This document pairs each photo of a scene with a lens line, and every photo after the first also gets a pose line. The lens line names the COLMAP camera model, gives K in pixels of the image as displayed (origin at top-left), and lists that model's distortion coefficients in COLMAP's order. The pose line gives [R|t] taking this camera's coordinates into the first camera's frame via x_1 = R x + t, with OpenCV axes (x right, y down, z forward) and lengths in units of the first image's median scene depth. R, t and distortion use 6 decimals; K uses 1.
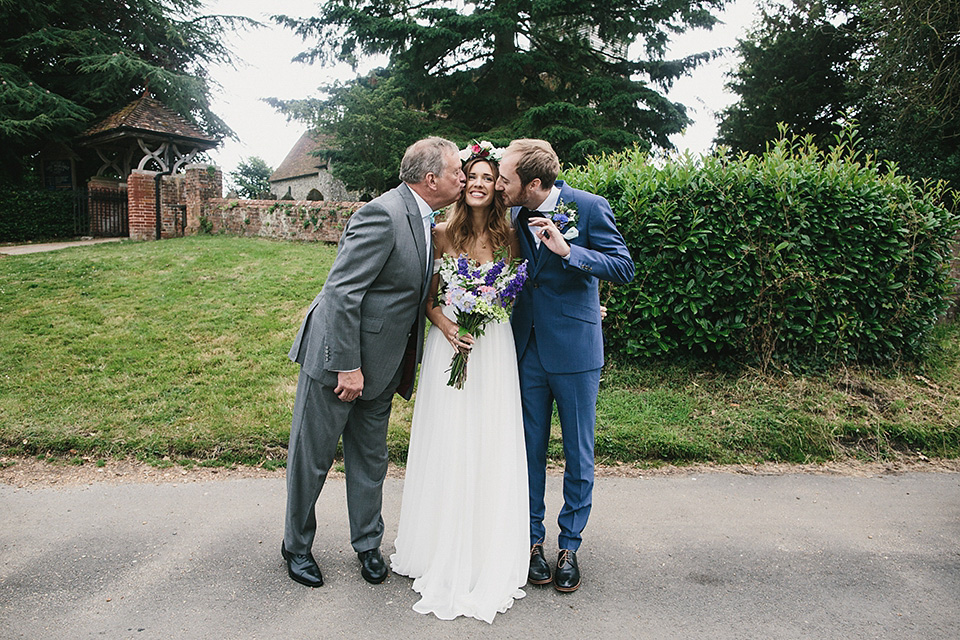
lens RADIAL K [[679.4, 0, 484.7], [0, 679.4, 325.7], [0, 0, 1]] dist [-0.011765, 0.004542]
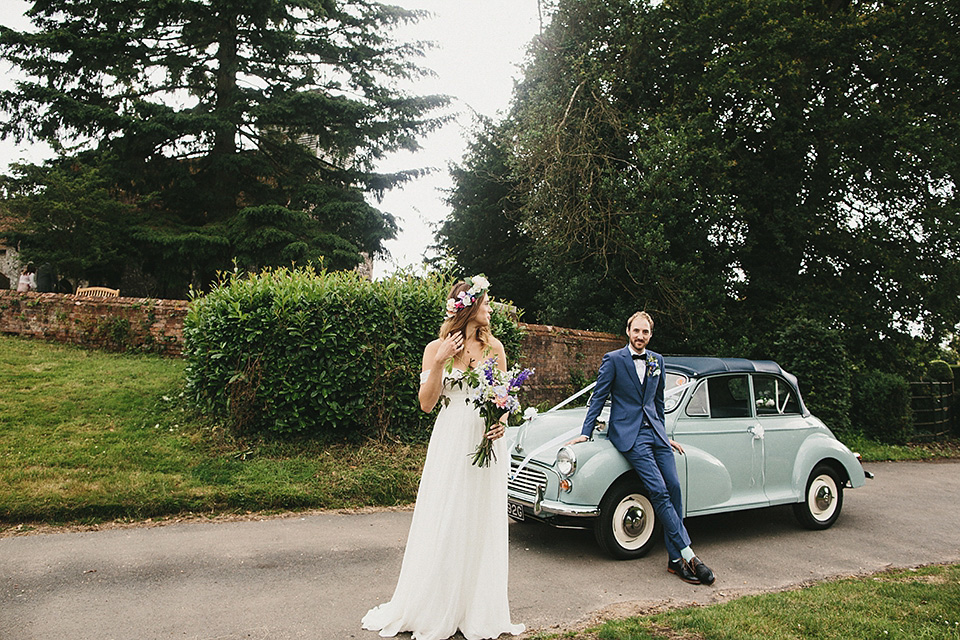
lens RADIAL K [[712.8, 0, 481.6], [0, 712.8, 318.3], [0, 0, 1]] dist [-0.044349, 0.059221]
pose [[0.936651, 0.026892, 0.349229, 0.108021], [0.024442, 0.989599, -0.141759, 0.031447], [-0.349409, 0.141315, 0.926252, -0.369121]]
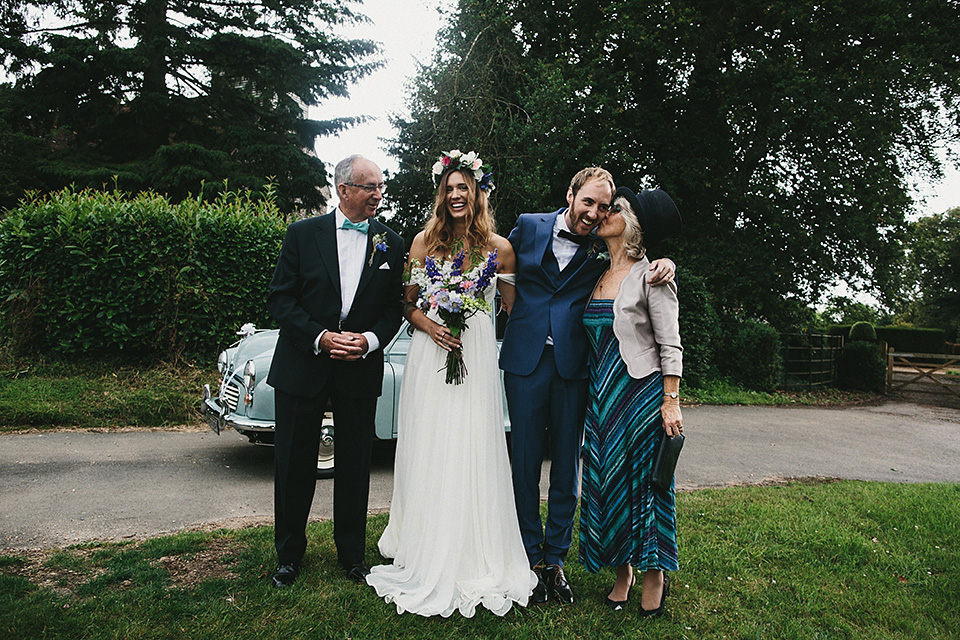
lens RADIAL K [[679.4, 0, 482.1], [0, 679.4, 319.0], [0, 0, 1]] dist [-0.011765, 0.004542]
pose [[0.926098, 0.028241, 0.376223, 0.465156], [0.001113, 0.996986, -0.077580, 0.080403], [-0.377280, 0.072265, 0.923275, -0.423506]]
